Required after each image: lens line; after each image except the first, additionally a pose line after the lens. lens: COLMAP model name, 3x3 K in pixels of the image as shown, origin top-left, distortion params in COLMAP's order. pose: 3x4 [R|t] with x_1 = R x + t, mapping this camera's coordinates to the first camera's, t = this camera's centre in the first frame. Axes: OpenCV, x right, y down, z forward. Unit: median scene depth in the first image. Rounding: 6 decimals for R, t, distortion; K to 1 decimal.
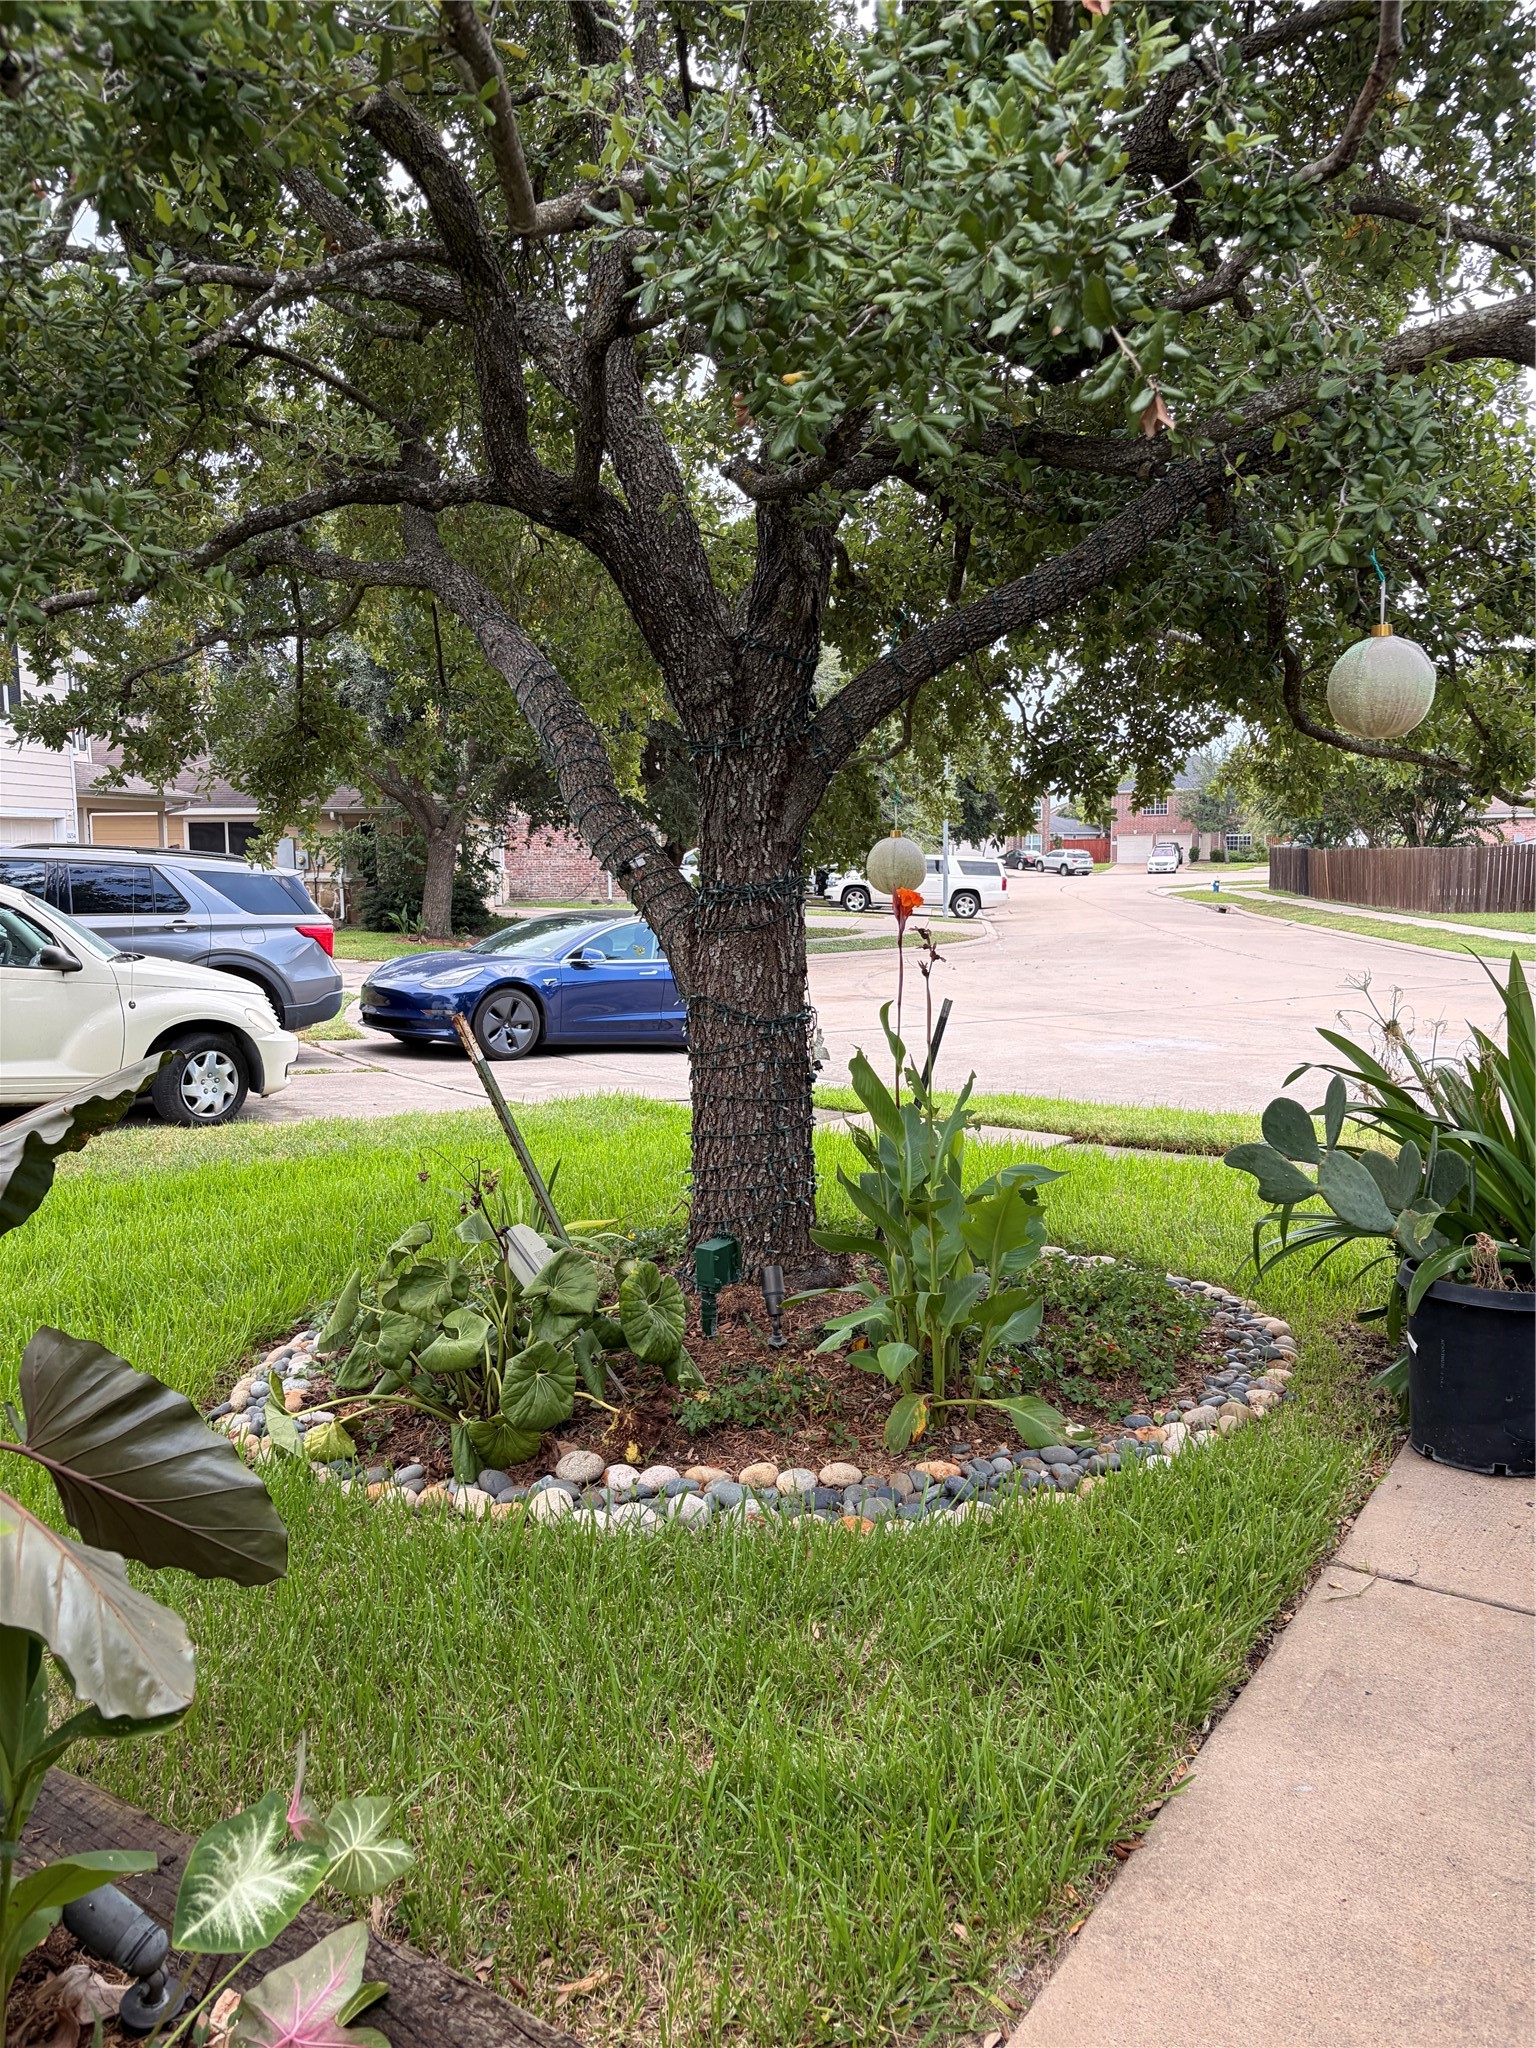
lens RADIAL K [[1553.3, 0, 767.8], [0, 1553.3, 1021.2], [0, 0, 1]] dist [0.055143, -0.069636]
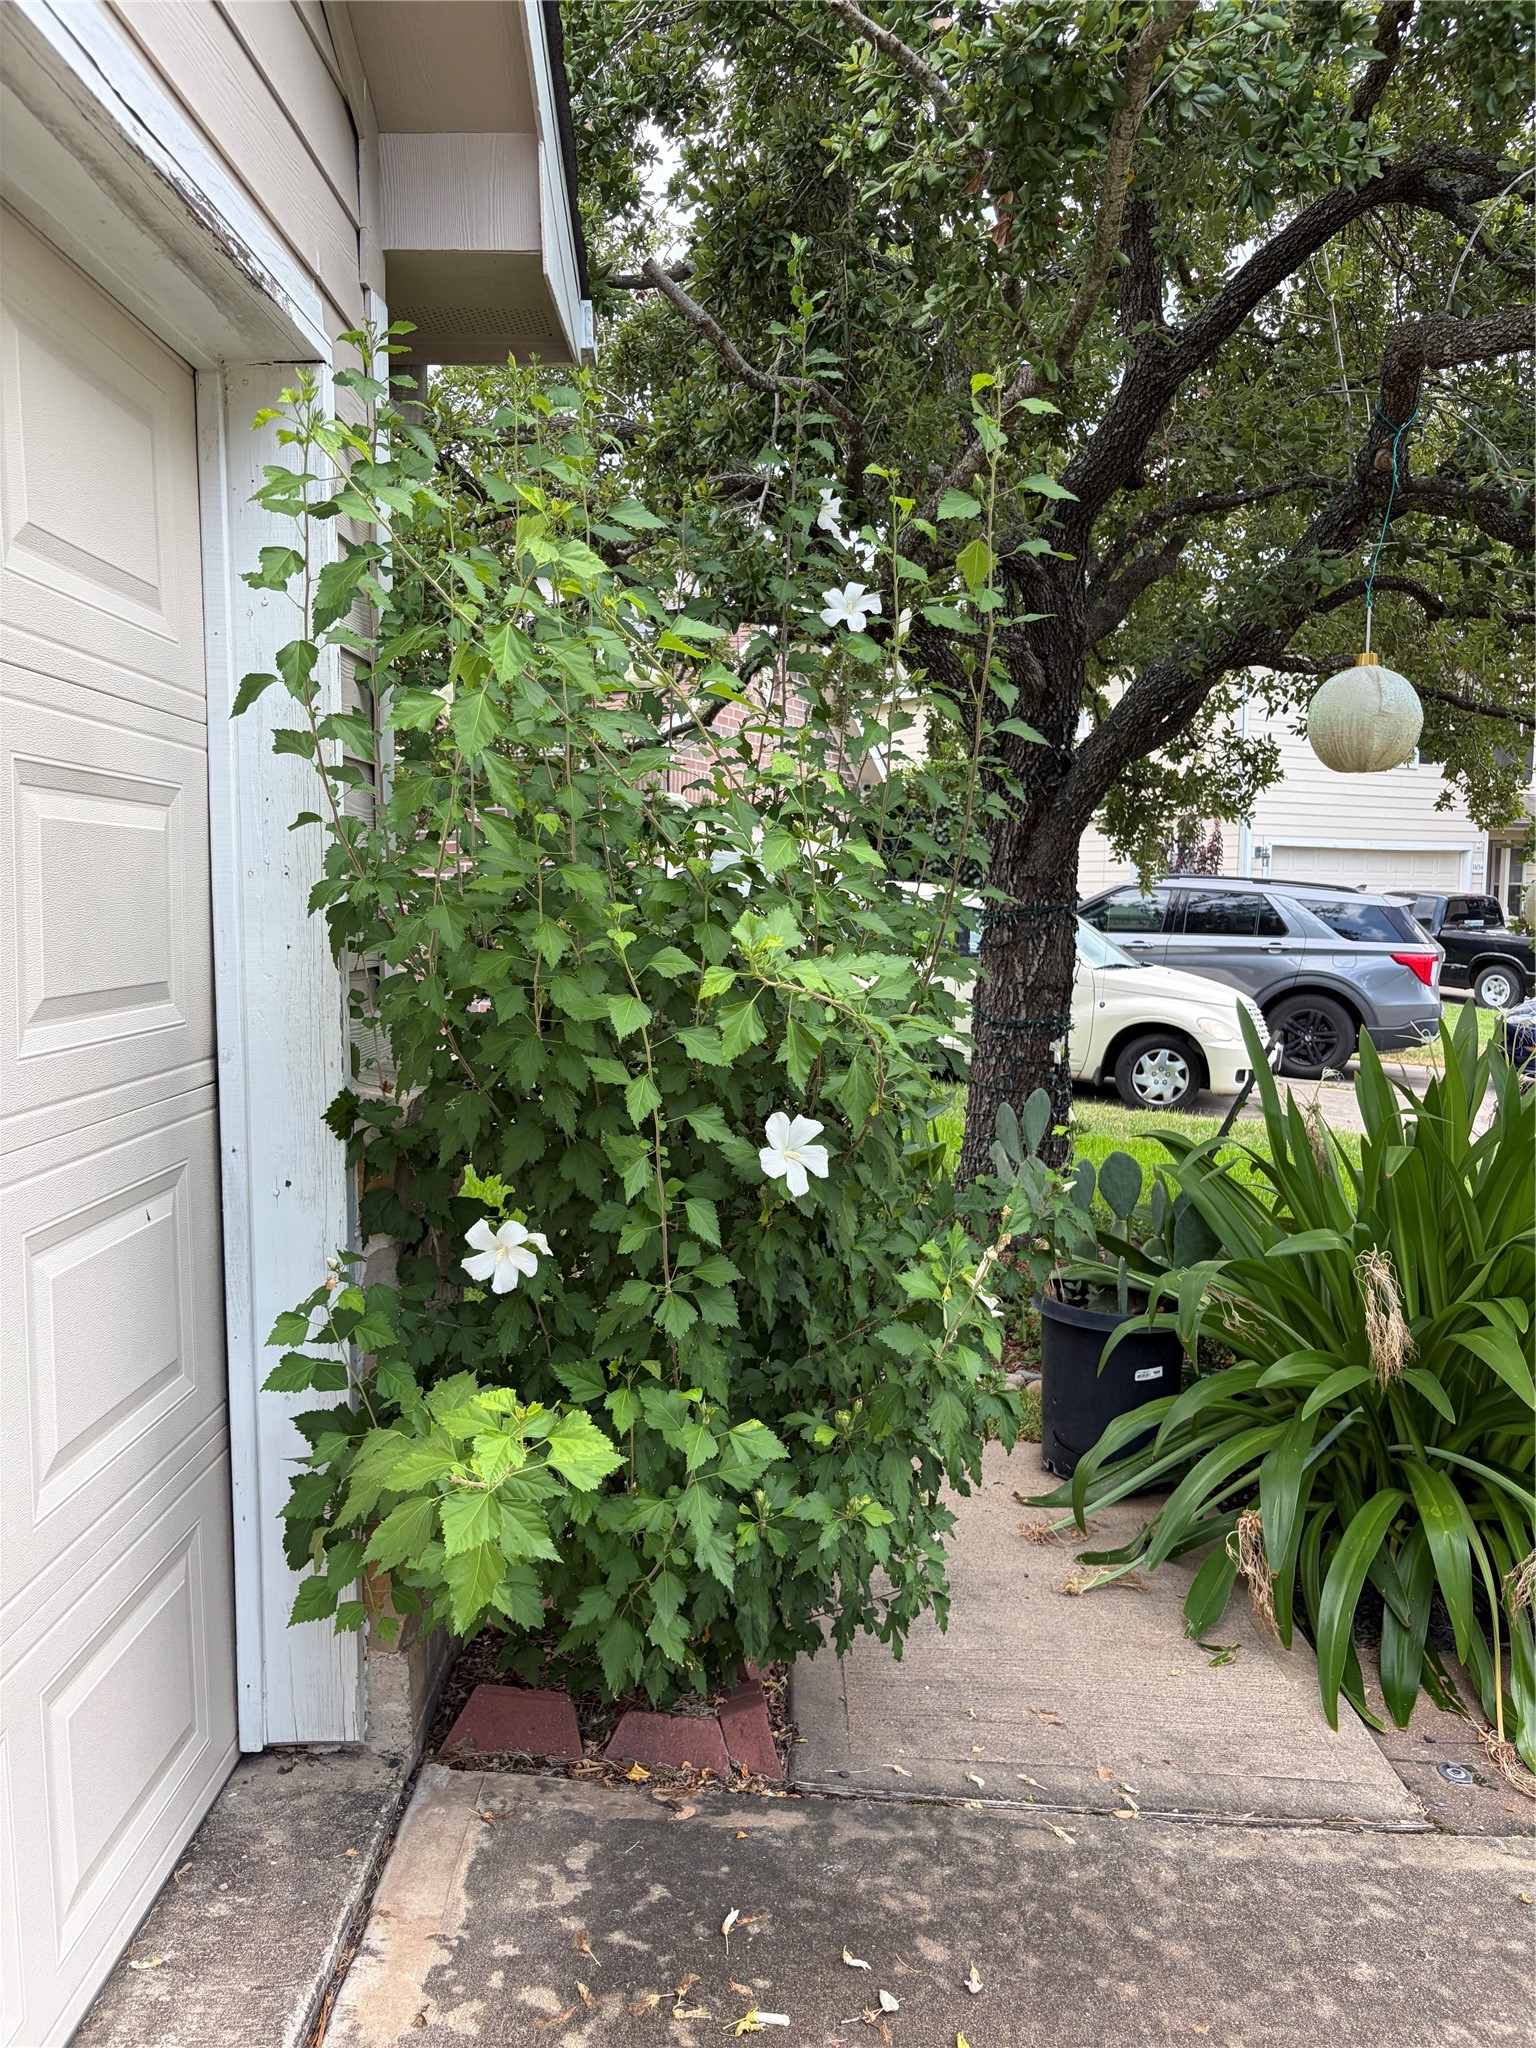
lens RADIAL K [[1553.3, 0, 767.6], [0, 1553.3, 1025.9], [0, 0, 1]] dist [0.055143, -0.069636]
pose [[0.553690, 0.087180, -0.828147, 0.452381], [-0.100311, 0.994245, 0.037598, -0.012838], [0.826659, 0.062254, 0.559249, 0.084237]]
